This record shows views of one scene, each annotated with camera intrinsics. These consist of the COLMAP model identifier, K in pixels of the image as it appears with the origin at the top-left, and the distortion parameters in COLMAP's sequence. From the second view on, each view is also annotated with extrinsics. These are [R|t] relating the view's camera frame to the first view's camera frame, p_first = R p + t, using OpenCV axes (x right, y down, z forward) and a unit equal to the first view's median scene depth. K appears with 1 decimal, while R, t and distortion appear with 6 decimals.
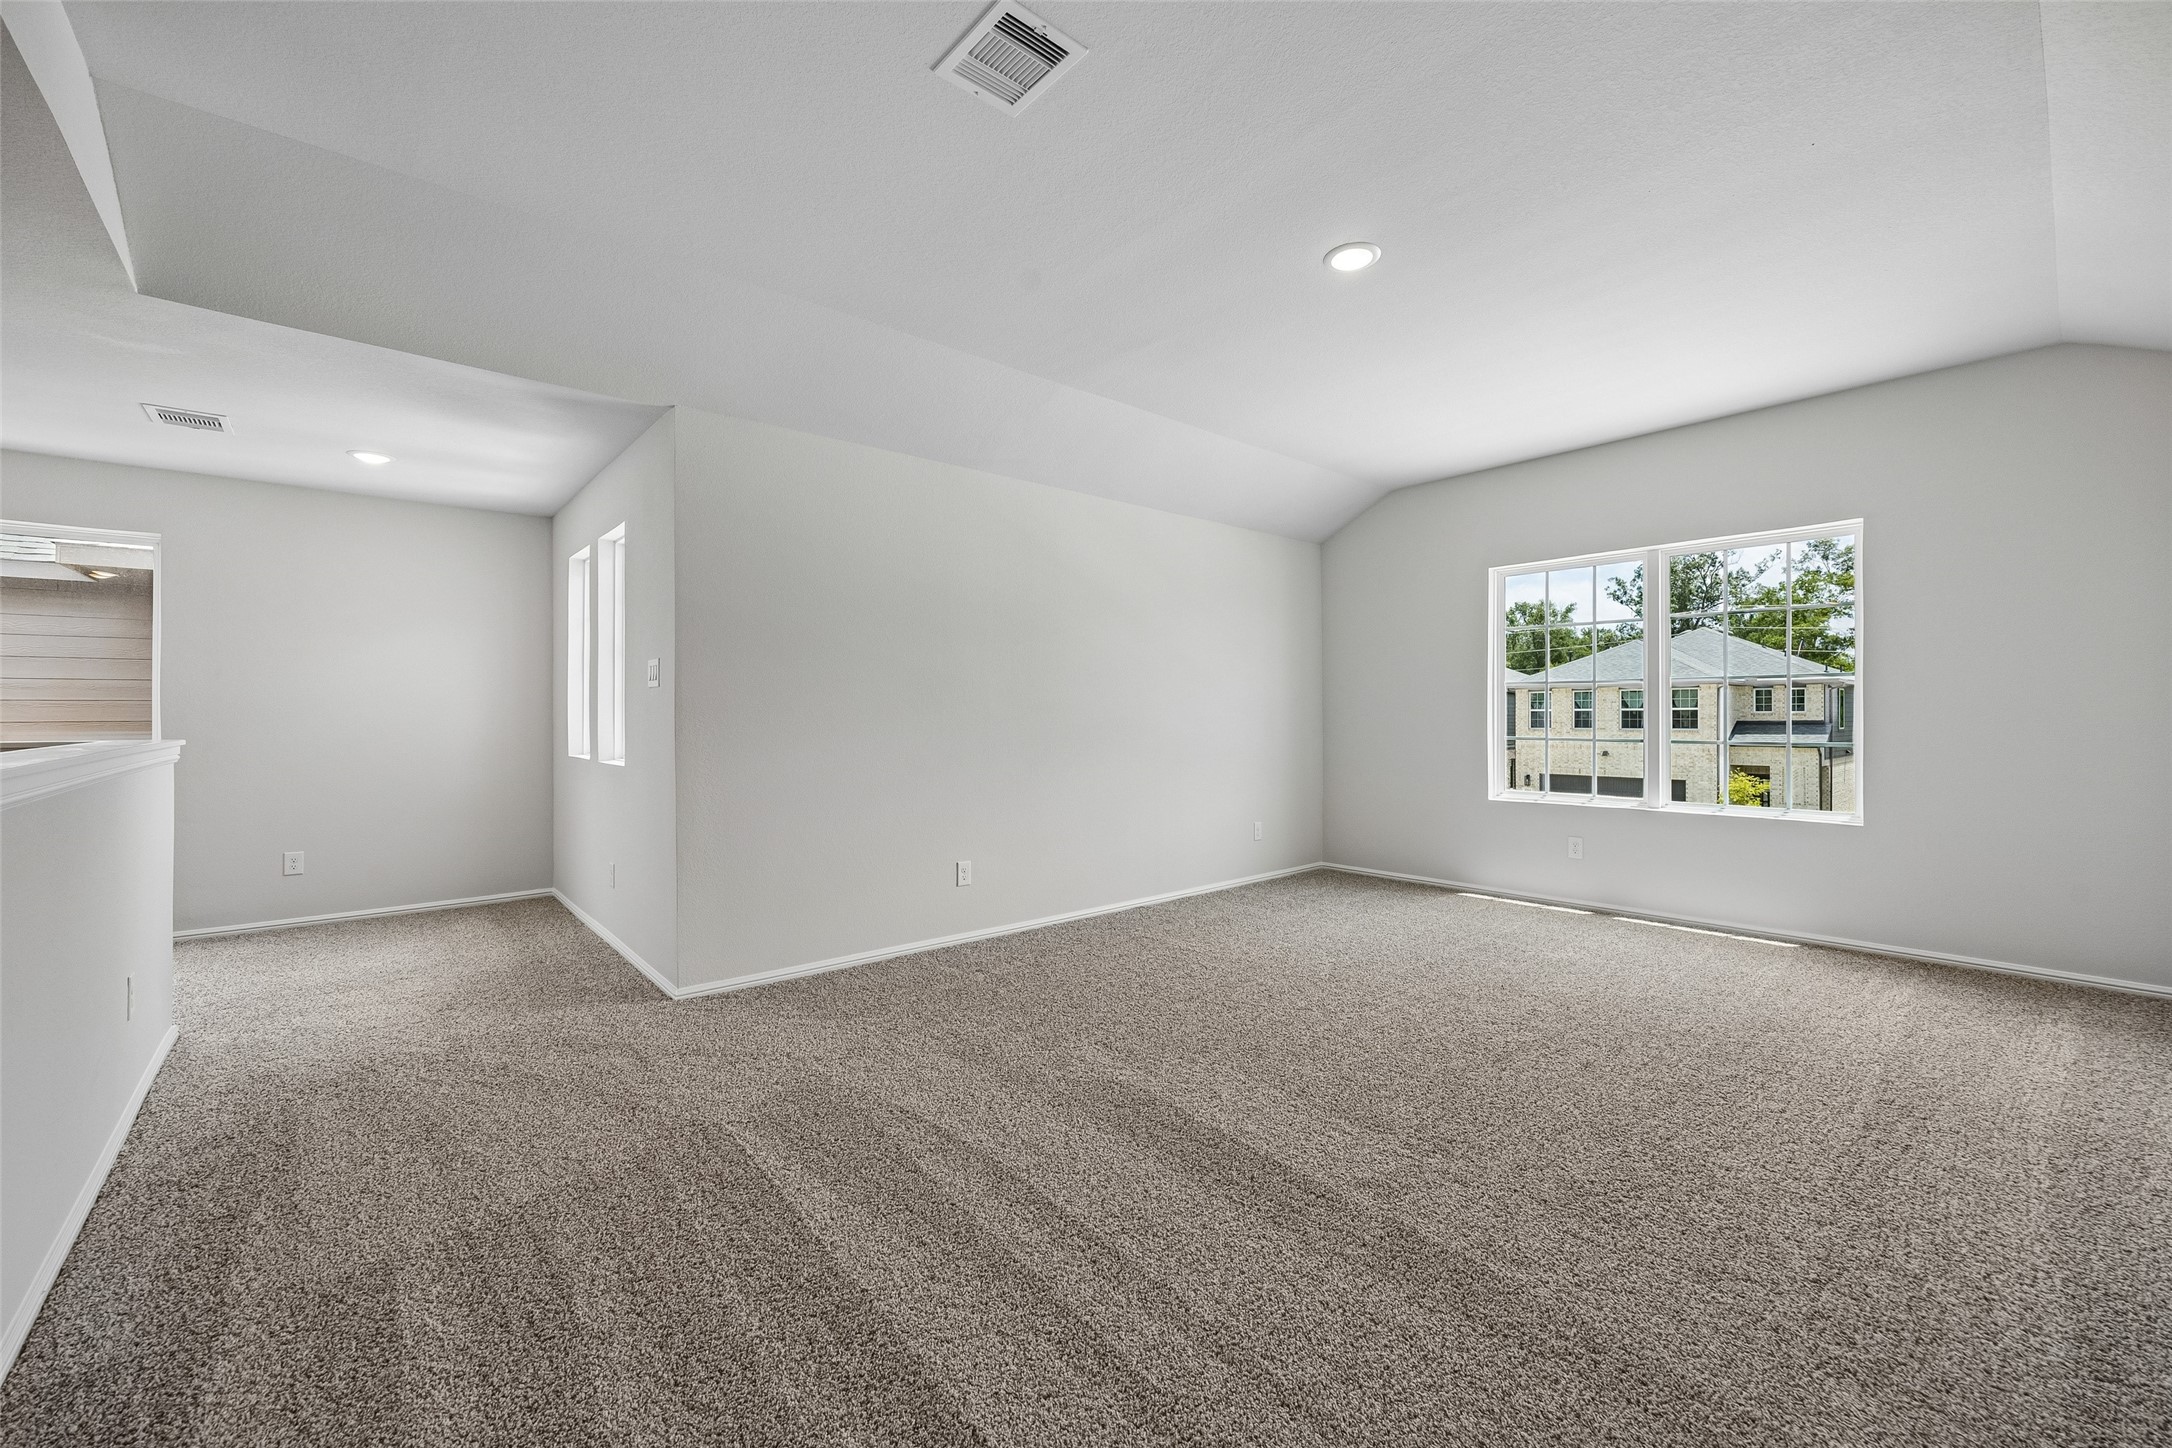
lens RADIAL K [[841.0, 0, 1086.0], [0, 841.0, 724.0], [0, 0, 1]] dist [-0.001321, 0.000035]
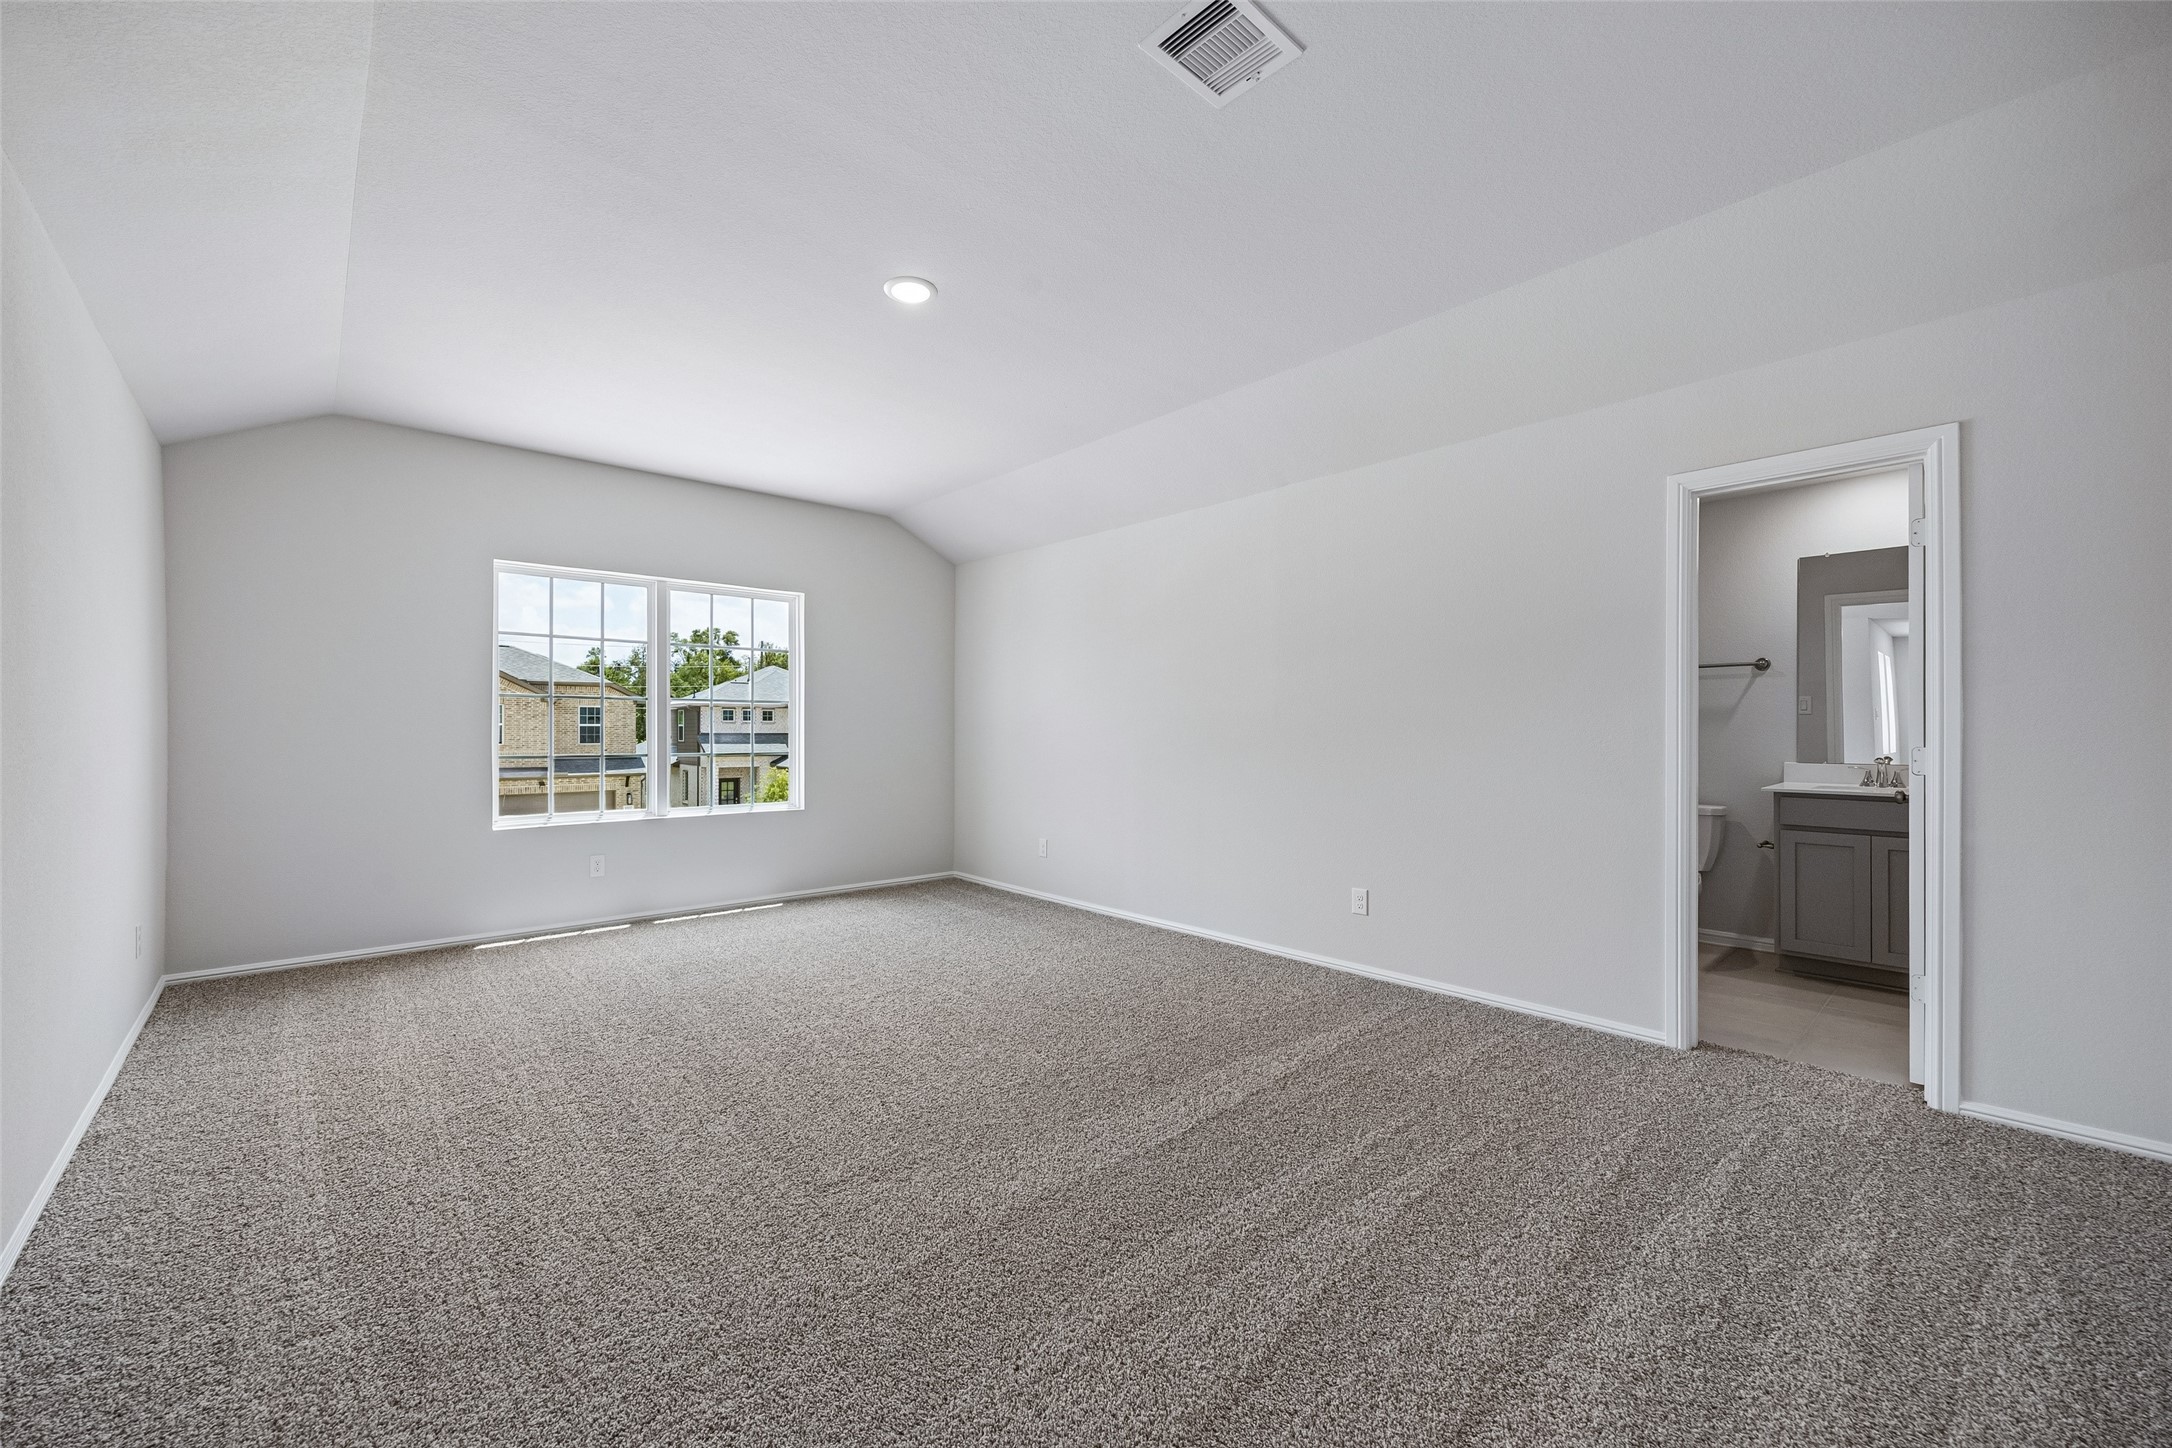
lens RADIAL K [[841.0, 0, 1086.0], [0, 841.0, 724.0], [0, 0, 1]] dist [-0.001321, 0.000035]
pose [[-0.025393, 0.004746, 0.999666, -0.433998], [0.010496, 0.999935, -0.004480, -0.008810], [-0.999622, 0.010379, -0.025441, 0.473053]]
